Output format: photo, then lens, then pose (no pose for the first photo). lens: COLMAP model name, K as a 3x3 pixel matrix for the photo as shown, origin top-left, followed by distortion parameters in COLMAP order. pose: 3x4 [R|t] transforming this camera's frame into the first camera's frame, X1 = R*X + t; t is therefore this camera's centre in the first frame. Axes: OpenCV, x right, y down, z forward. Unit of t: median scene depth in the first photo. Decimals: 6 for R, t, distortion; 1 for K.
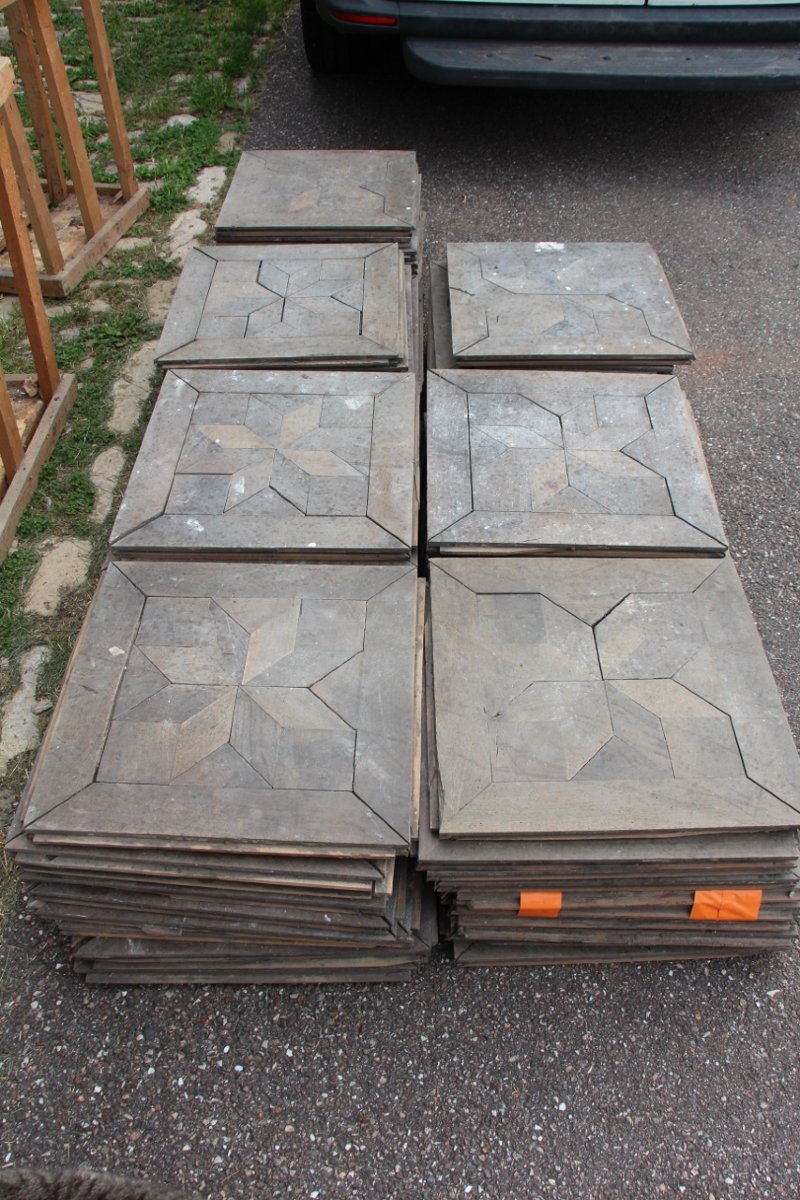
lens RADIAL K [[1004.1, 0, 426.7], [0, 1004.1, 594.8], [0, 0, 1]] dist [-0.169314, 0.132093]
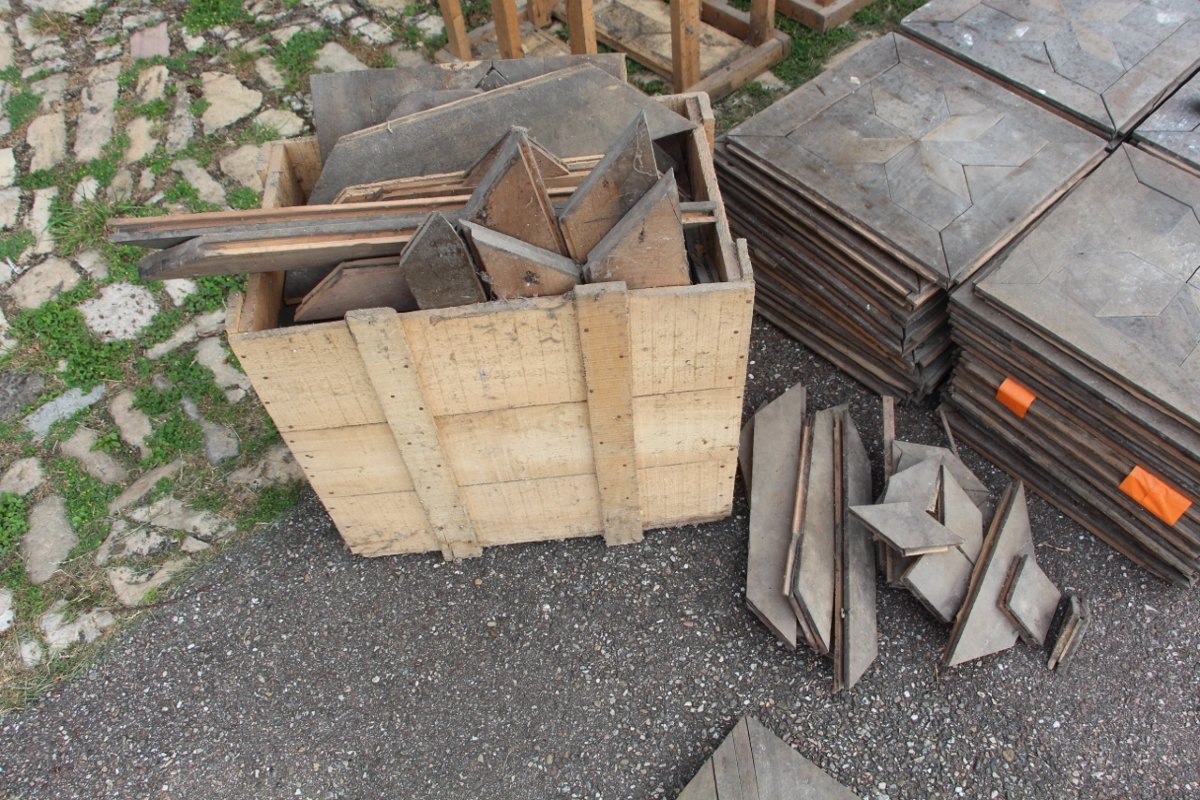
lens RADIAL K [[1004.1, 0, 598.7], [0, 1004.1, 406.8], [0, 0, 1]] dist [-0.169314, 0.132093]
pose [[0.676996, 0.561913, -0.475321, 0.326777], [-0.485918, 0.826315, 0.284760, 0.219583], [0.552775, 0.038186, 0.832455, -0.257645]]
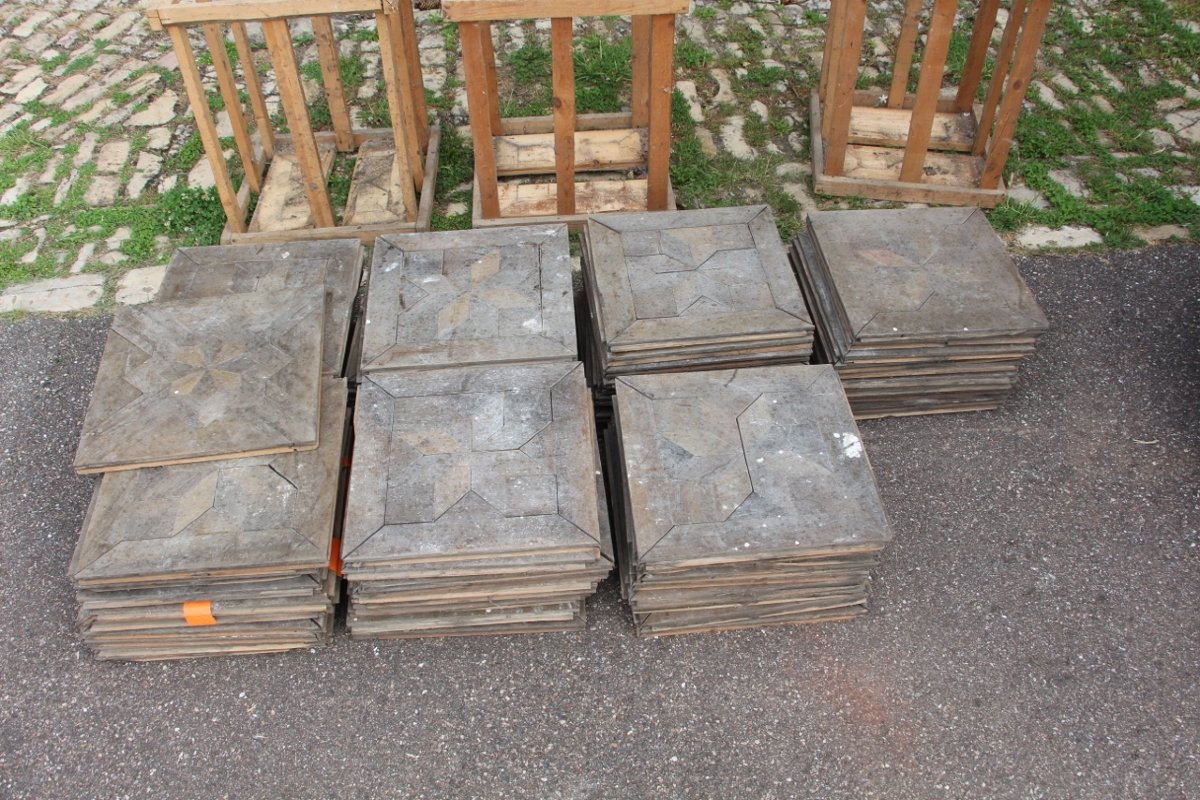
lens RADIAL K [[1004.1, 0, 604.1], [0, 1004.1, 395.0], [0, 0, 1]] dist [-0.169314, 0.132093]
pose [[0.084896, 0.712168, -0.696856, 1.176802], [-0.719803, 0.527433, 0.451330, -1.050847], [0.688968, 0.463283, 0.557398, 0.554308]]
